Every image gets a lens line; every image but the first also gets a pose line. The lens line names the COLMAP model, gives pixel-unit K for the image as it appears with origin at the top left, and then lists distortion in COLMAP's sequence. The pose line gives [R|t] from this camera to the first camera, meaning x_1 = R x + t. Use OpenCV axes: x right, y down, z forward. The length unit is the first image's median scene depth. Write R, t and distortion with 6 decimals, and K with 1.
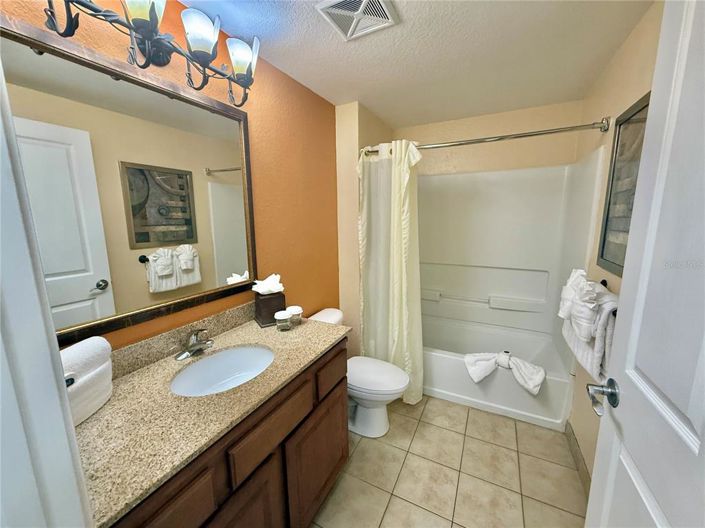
lens RADIAL K [[282.8, 0, 352.6], [0, 282.8, 265.5], [0, 0, 1]] dist [-0.003335, -0.000205]
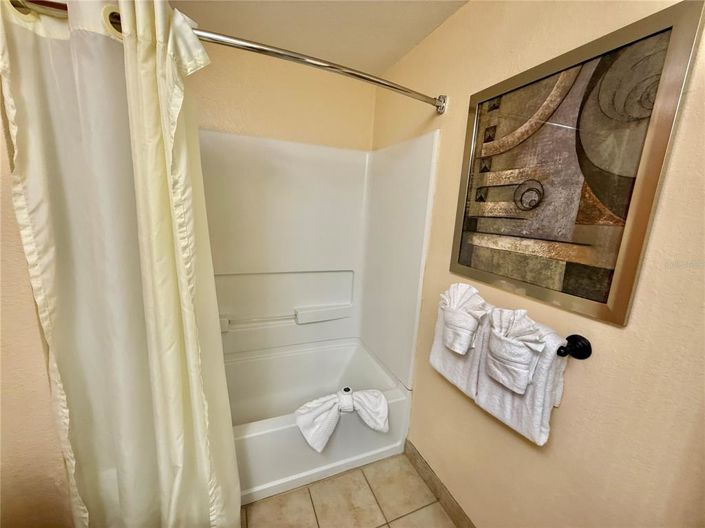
lens RADIAL K [[282.8, 0, 352.6], [0, 282.8, 265.5], [0, 0, 1]] dist [-0.003335, -0.000205]
pose [[0.652052, -0.106019, 0.750725, 0.026086], [0.070231, 0.994364, 0.079427, -0.080923], [-0.754915, 0.000934, 0.655823, 0.497757]]
